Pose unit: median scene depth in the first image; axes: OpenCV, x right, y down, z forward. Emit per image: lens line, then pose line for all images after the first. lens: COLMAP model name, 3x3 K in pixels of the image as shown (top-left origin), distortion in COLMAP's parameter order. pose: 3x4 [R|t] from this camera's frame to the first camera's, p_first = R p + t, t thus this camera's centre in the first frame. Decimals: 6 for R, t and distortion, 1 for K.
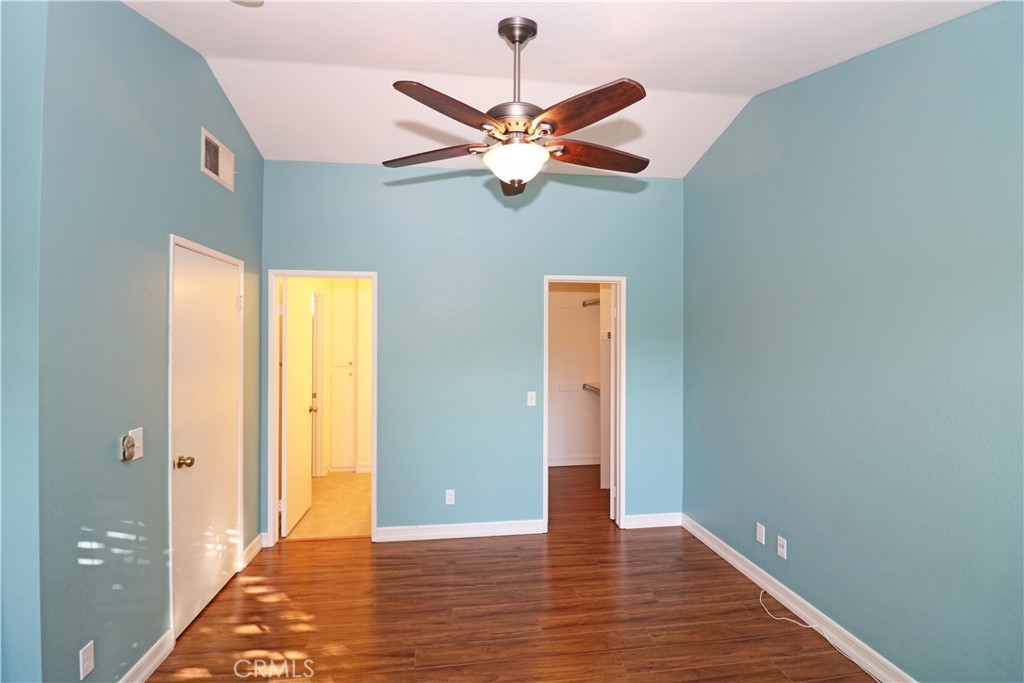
lens RADIAL K [[471.1, 0, 508.9], [0, 471.1, 341.2], [0, 0, 1]] dist [-0.008354, -0.007639]
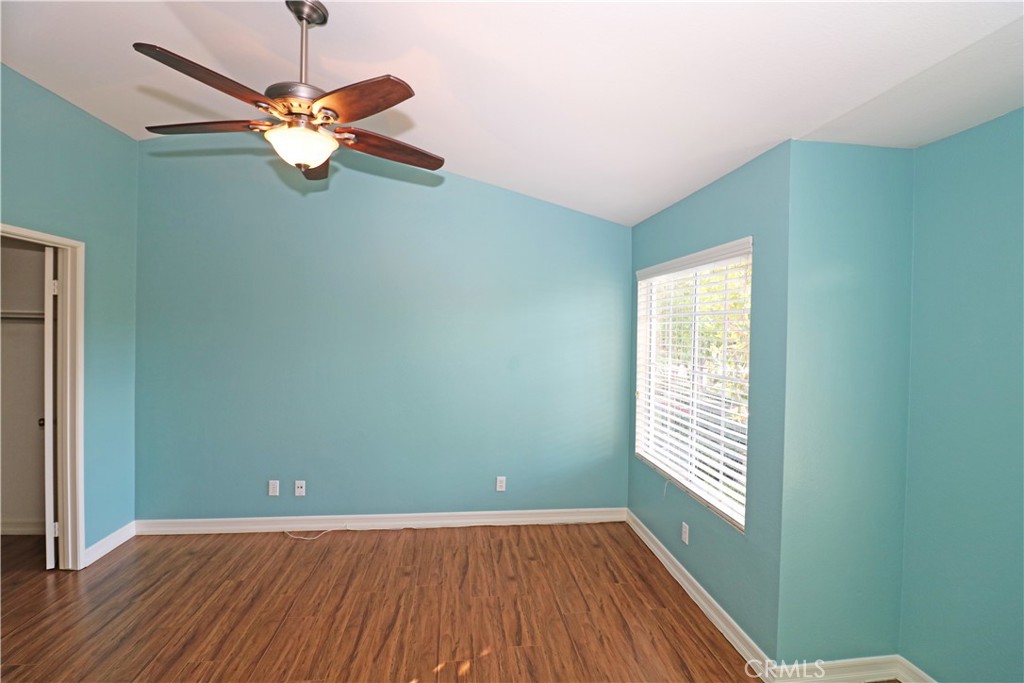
lens RADIAL K [[471.1, 0, 509.8], [0, 471.1, 337.7], [0, 0, 1]] dist [-0.008354, -0.007639]
pose [[0.024126, -0.015029, 0.999596, -0.680150], [-0.012805, 0.999800, 0.015341, -0.001991], [-0.999627, -0.013170, 0.023929, 0.390198]]
